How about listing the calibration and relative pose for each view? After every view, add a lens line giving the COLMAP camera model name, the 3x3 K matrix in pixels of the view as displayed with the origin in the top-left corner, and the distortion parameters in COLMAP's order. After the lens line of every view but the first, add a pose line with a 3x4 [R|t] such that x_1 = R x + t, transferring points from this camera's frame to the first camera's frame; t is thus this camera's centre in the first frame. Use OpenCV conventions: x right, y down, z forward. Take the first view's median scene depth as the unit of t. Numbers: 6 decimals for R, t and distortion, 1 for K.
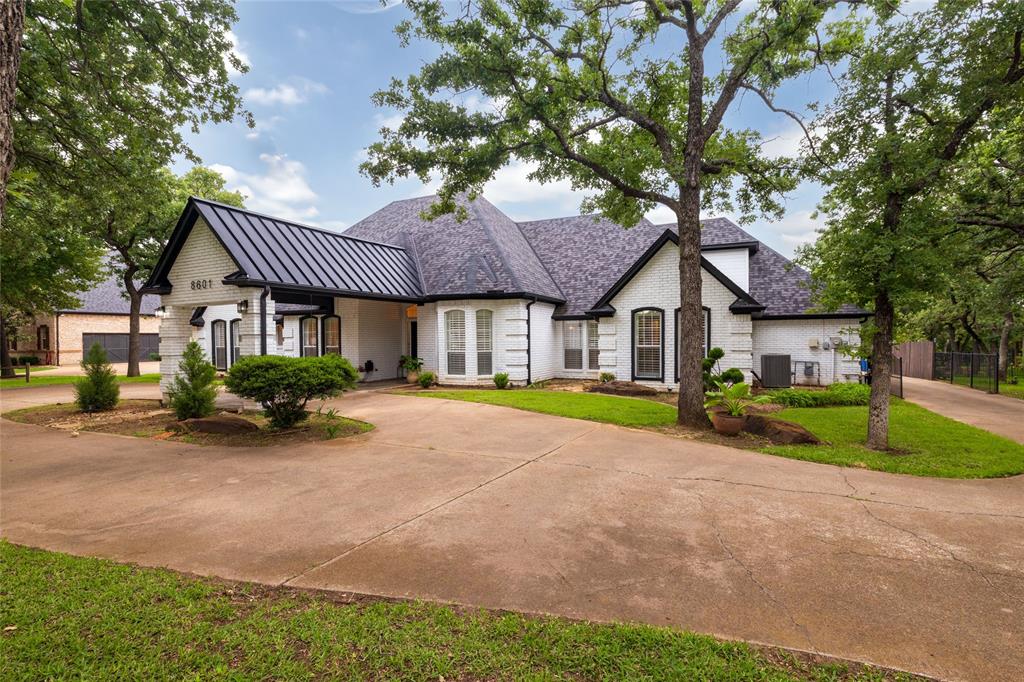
lens RADIAL K [[490.4, 0, 506.5], [0, 490.4, 343.0], [0, 0, 1]] dist [0.001785, 0.000634]
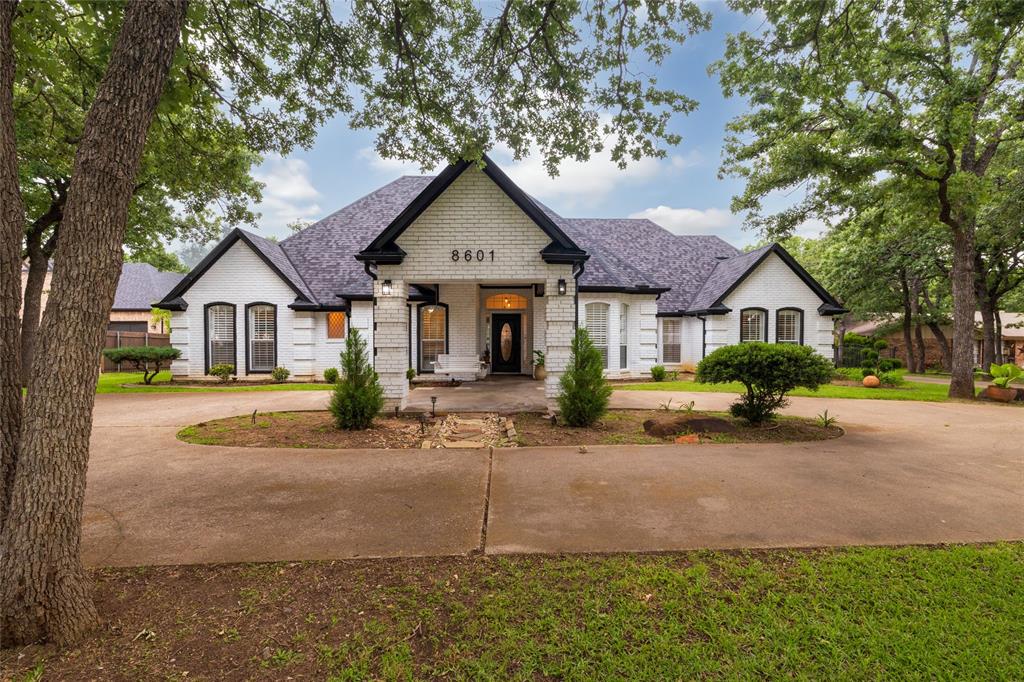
lens RADIAL K [[490.4, 0, 506.5], [0, 490.4, 343.0], [0, 0, 1]] dist [0.001785, 0.000634]
pose [[0.887581, 0.005383, 0.460621, -0.734026], [-0.004305, 0.999985, -0.003391, 0.017358], [-0.460632, 0.001027, 0.887591, 0.223850]]
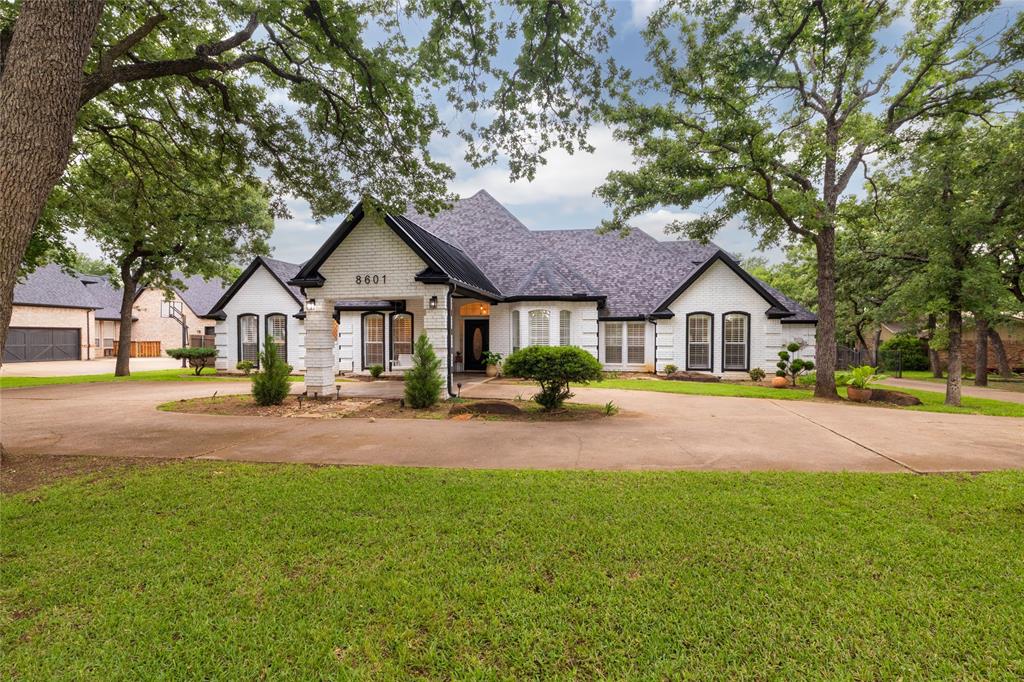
lens RADIAL K [[490.4, 0, 506.5], [0, 490.4, 343.0], [0, 0, 1]] dist [0.001785, 0.000634]
pose [[0.961603, 0.006771, 0.274361, -0.495637], [-0.005998, 0.999975, -0.003657, 0.012946], [-0.274379, 0.001871, 0.961620, -0.054641]]
